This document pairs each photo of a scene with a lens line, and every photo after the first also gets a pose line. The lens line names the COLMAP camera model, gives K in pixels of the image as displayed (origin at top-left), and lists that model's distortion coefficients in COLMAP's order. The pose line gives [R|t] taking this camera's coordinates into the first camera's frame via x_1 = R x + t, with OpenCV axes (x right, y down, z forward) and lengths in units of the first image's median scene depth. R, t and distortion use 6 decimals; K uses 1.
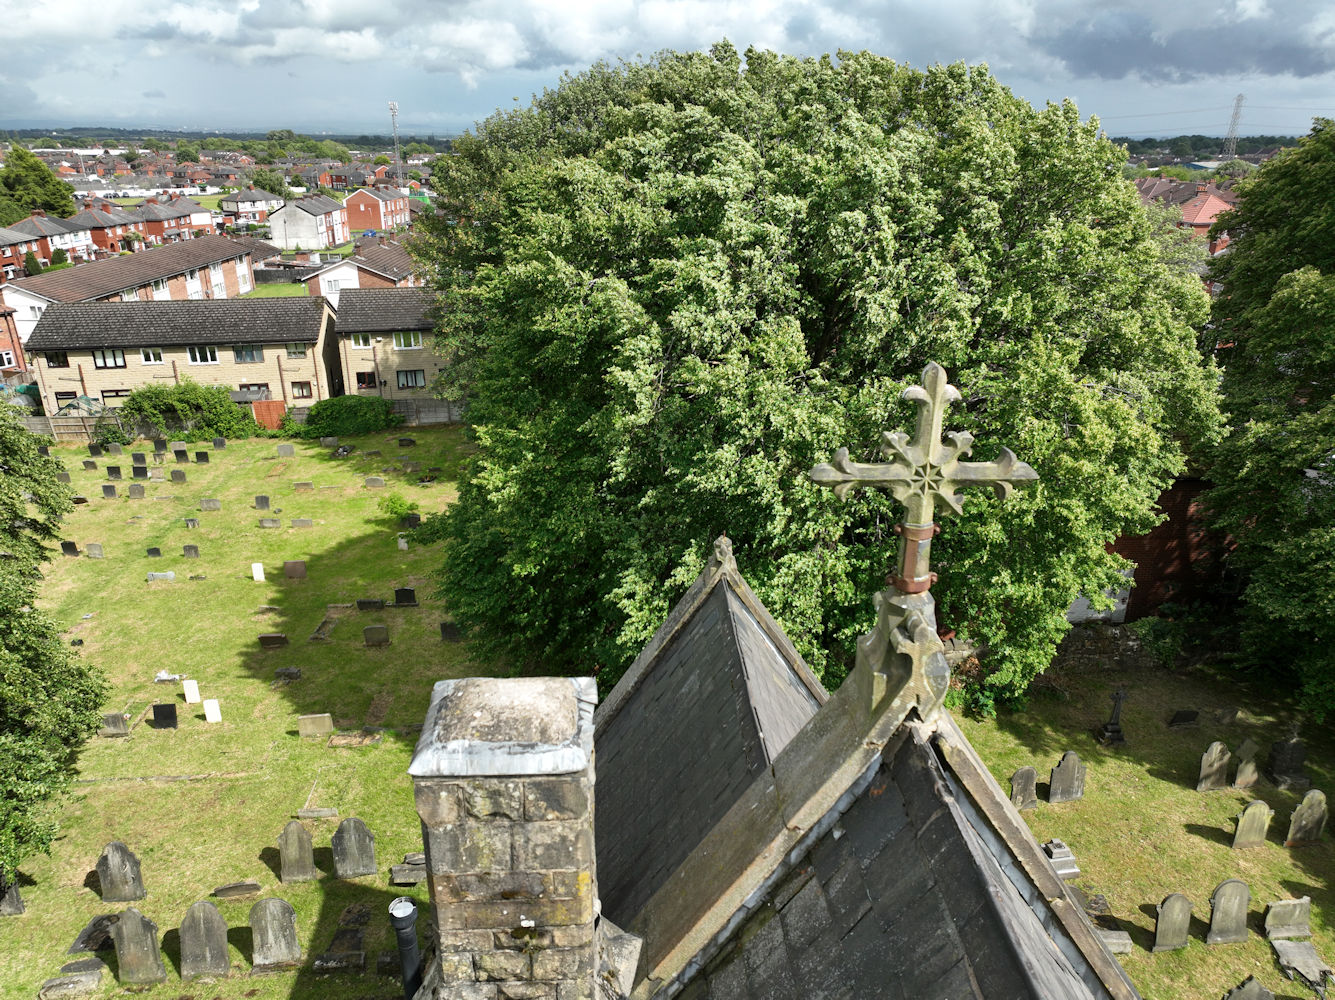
lens RADIAL K [[927.0, 0, 668.6], [0, 927.0, 499.3], [0, 0, 1]] dist [-0.000380, 0.012501]
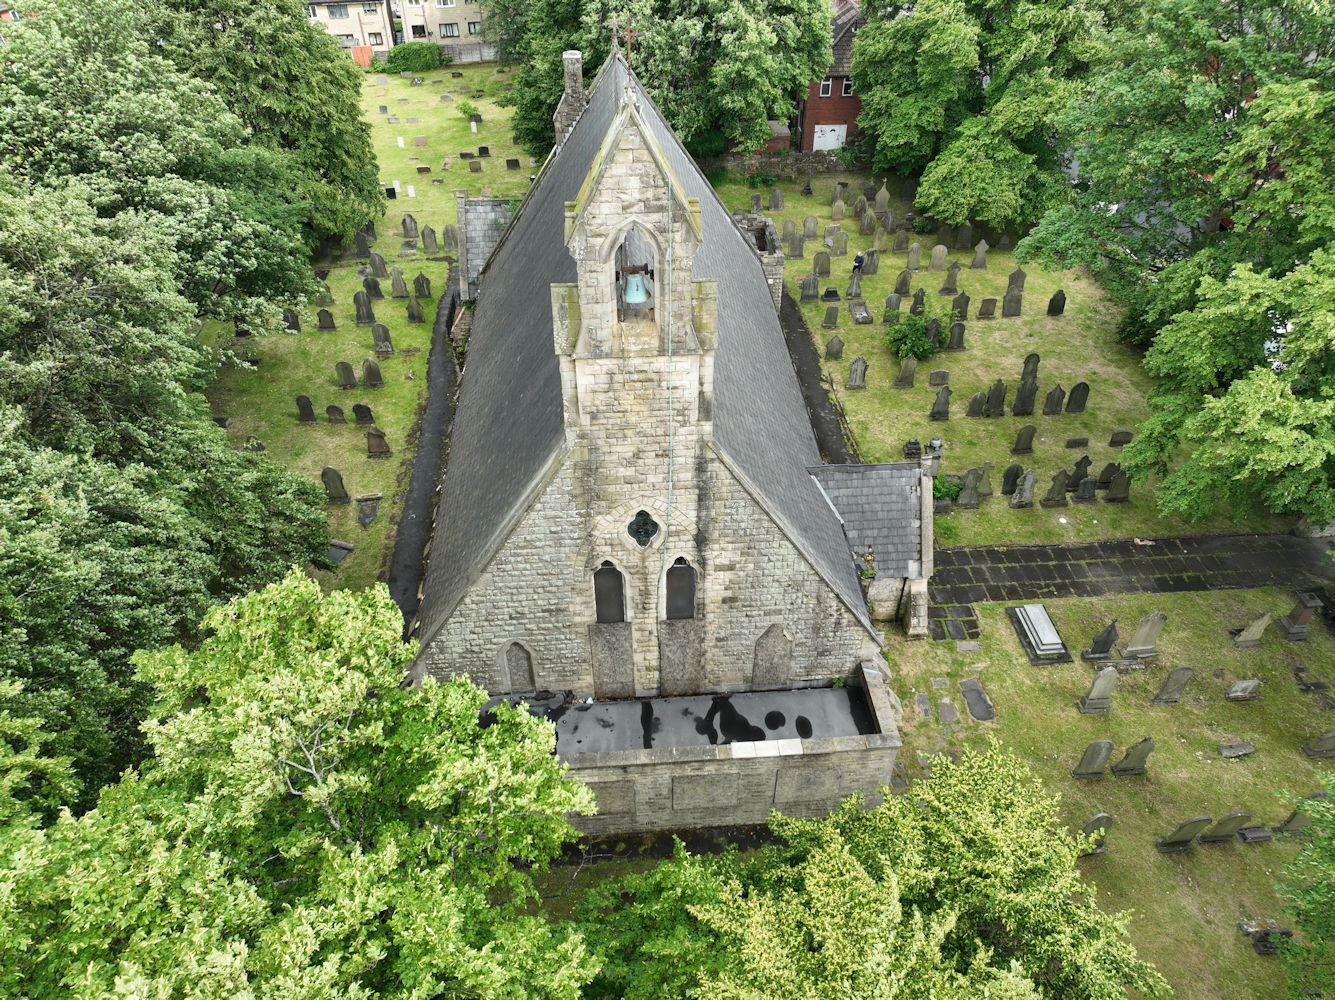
lens RADIAL K [[927.0, 0, 665.4], [0, 927.0, 500.9], [0, 0, 1]] dist [-0.000380, 0.012501]
pose [[0.999936, -0.011227, 0.001697, 0.053340], [0.010050, 0.944648, 0.327932, 0.102891], [-0.005285, -0.327894, 0.944700, -0.676036]]
